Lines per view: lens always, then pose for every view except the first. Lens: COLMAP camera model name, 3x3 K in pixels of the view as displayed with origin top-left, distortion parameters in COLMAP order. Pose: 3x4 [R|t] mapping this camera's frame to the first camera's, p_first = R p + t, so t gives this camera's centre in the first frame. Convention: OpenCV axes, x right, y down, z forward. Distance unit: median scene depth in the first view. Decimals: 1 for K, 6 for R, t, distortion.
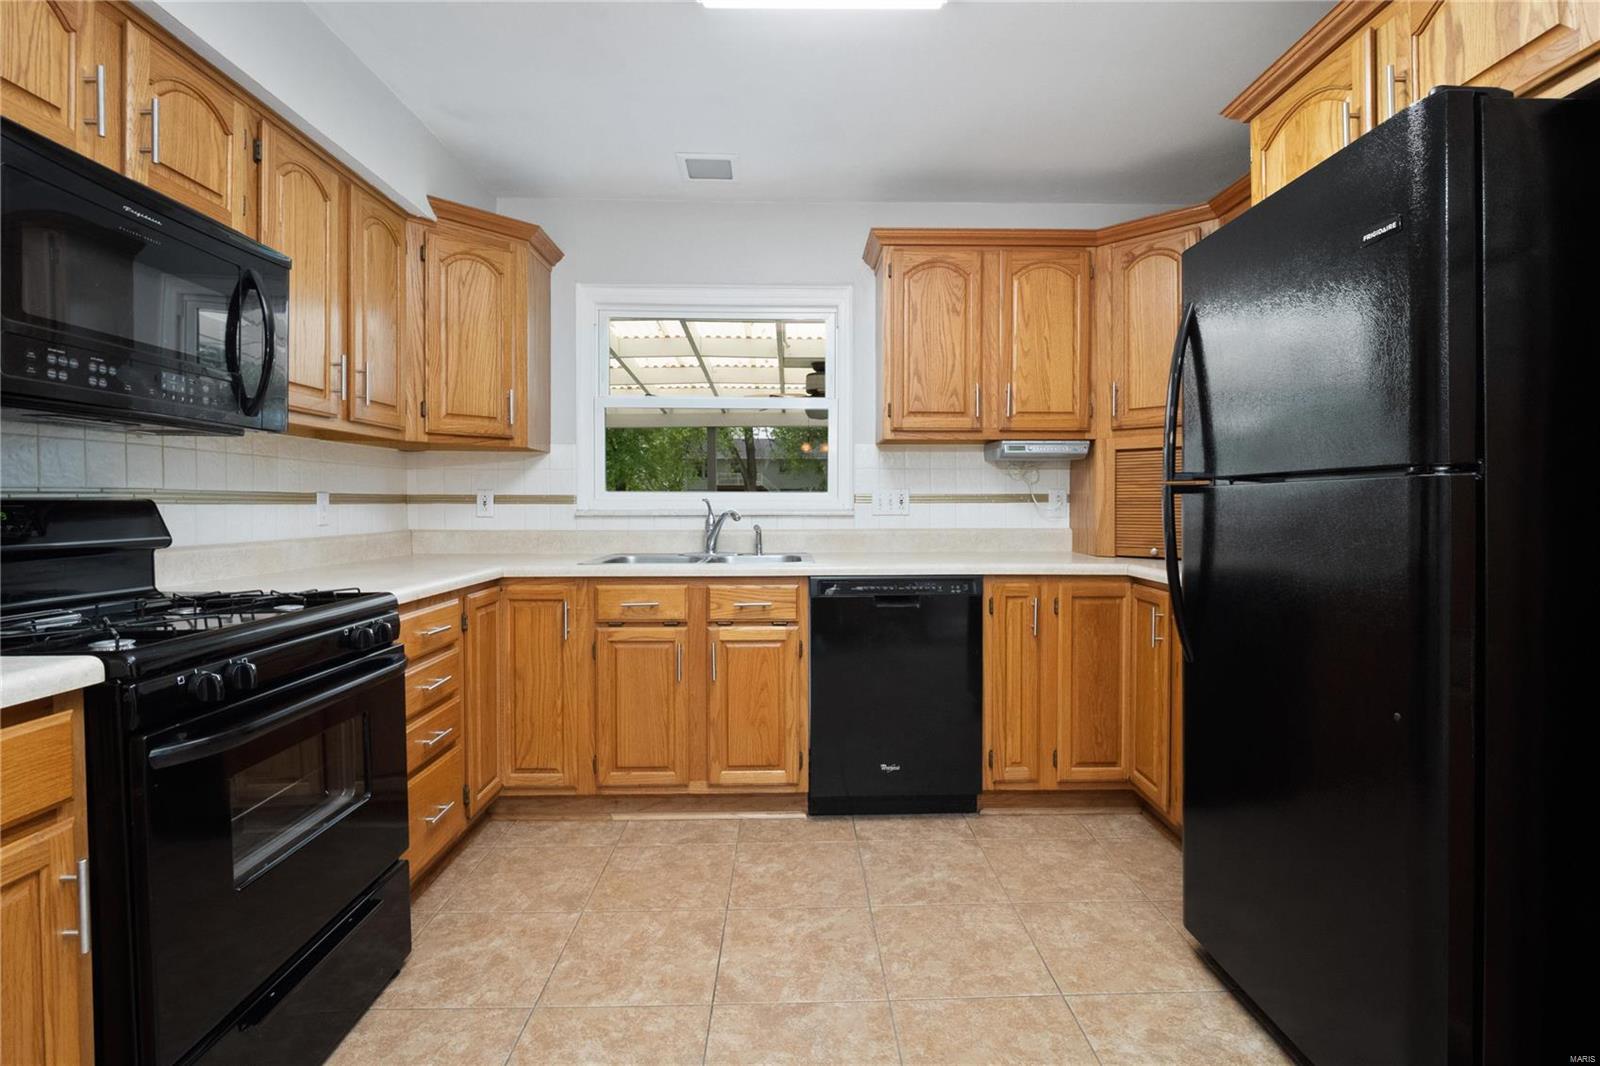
lens RADIAL K [[767.9, 0, 799.4], [0, 767.9, 510.8], [0, 0, 1]] dist [0.030345, 0.000211]
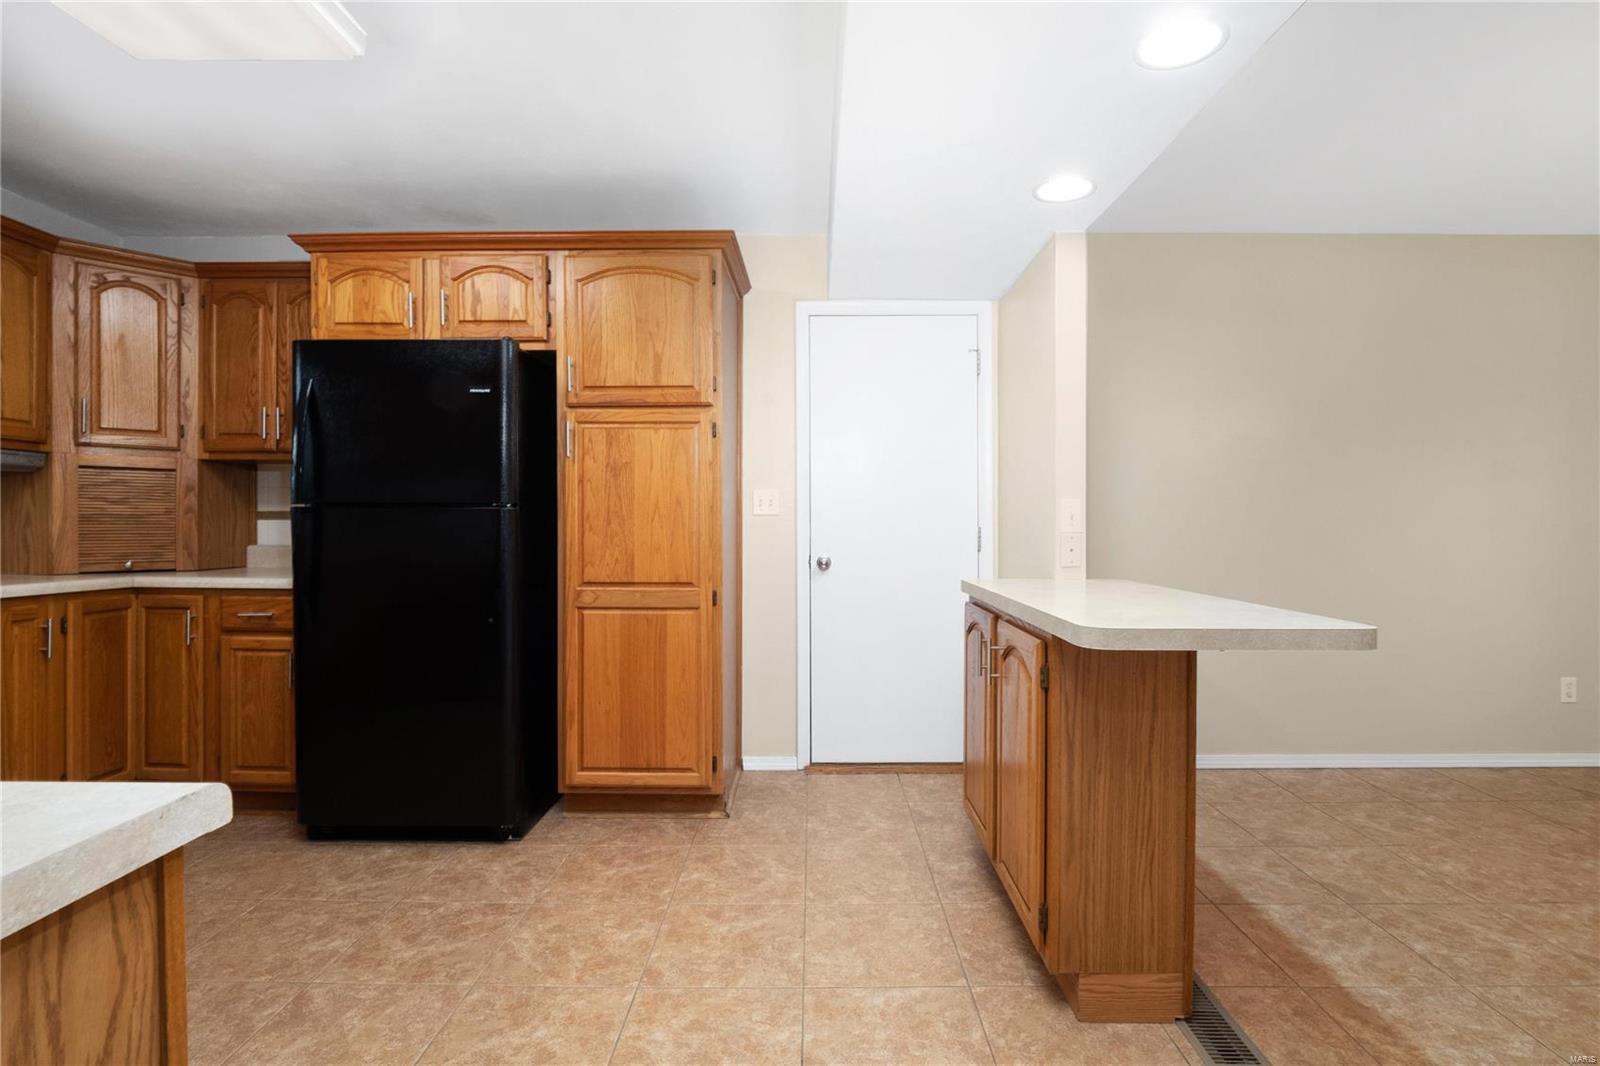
lens RADIAL K [[756.9, 0, 817.5], [0, 756.9, 519.4], [0, 0, 1]] dist [-0.011161, 0.000725]
pose [[0.009324, 0.009224, 0.999914, -0.547985], [0.008589, 0.999920, -0.009304, 0.007402], [-0.999920, 0.008675, 0.009244, 0.044278]]
